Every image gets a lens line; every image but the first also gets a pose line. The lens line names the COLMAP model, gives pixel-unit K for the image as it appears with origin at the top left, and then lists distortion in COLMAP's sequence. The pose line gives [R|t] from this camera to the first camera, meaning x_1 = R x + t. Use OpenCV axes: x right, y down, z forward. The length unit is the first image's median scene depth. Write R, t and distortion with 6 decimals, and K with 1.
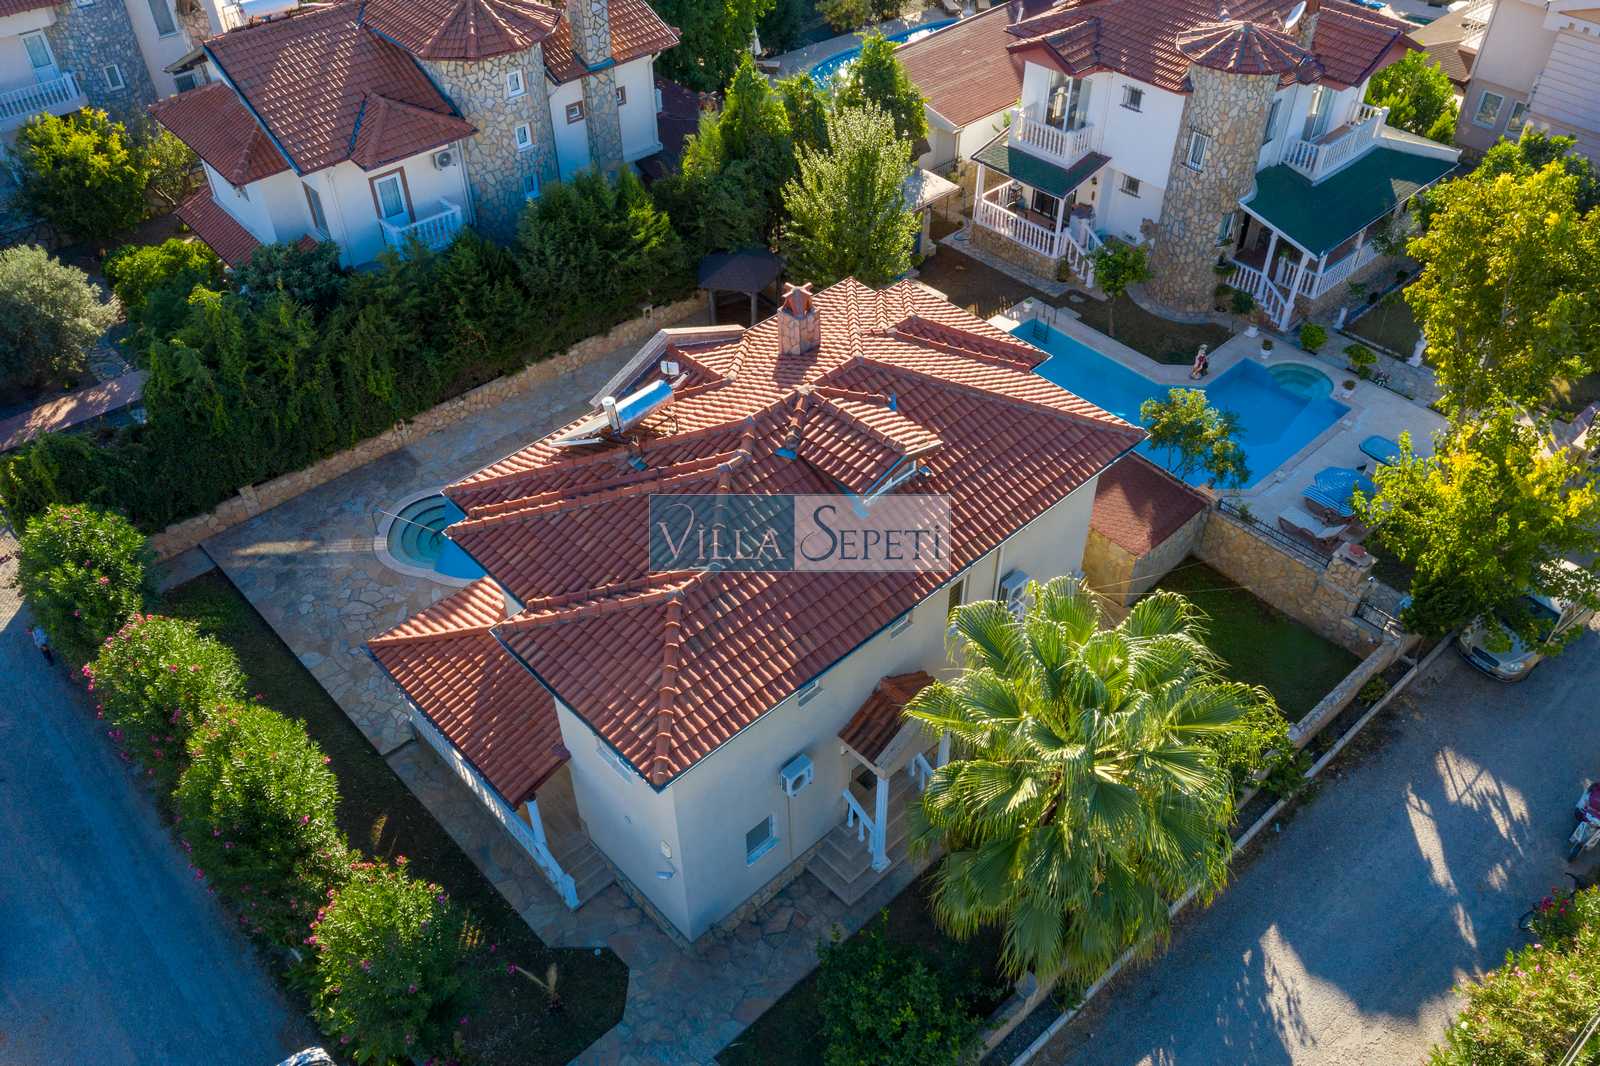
lens RADIAL K [[1287.7, 0, 800.6], [0, 1287.7, 532.4], [0, 0, 1]] dist [-0.002442, -0.005612]
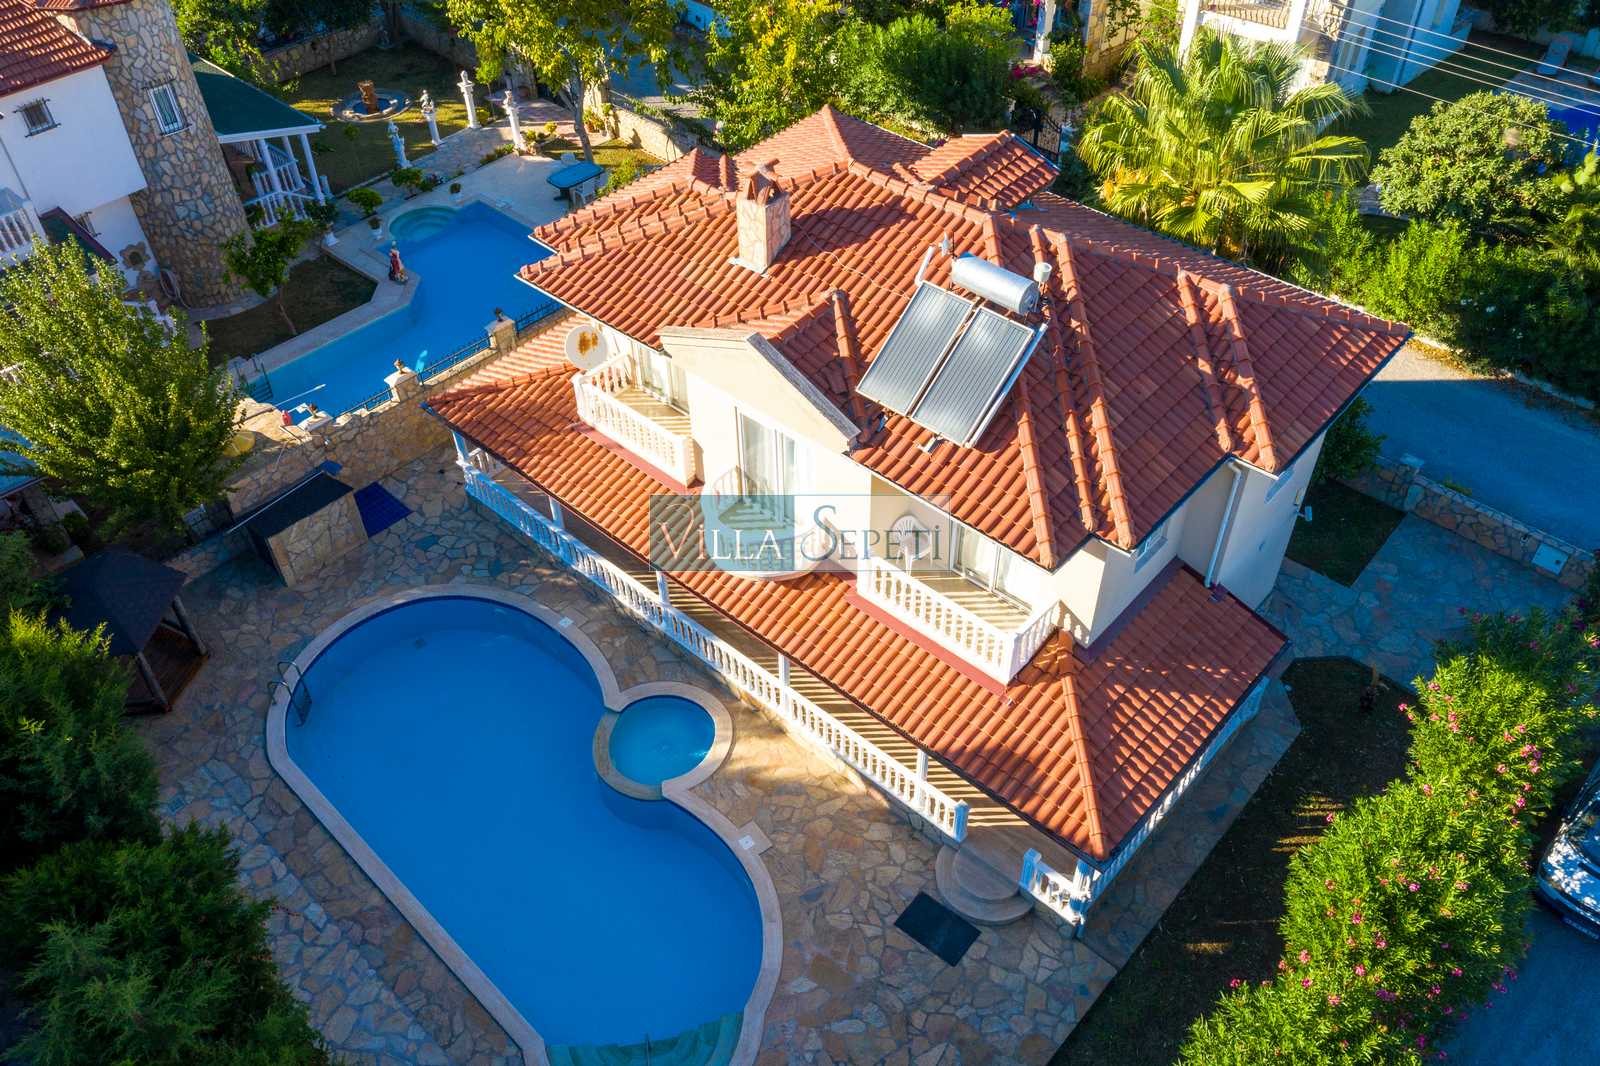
lens RADIAL K [[1287.7, 0, 801.1], [0, 1287.7, 533.7], [0, 0, 1]] dist [-0.002442, -0.005612]
pose [[-0.091784, -0.670665, 0.736060, -0.498172], [0.679849, 0.497892, 0.538432, -0.328889], [-0.727586, 0.549829, 0.410253, 0.532269]]
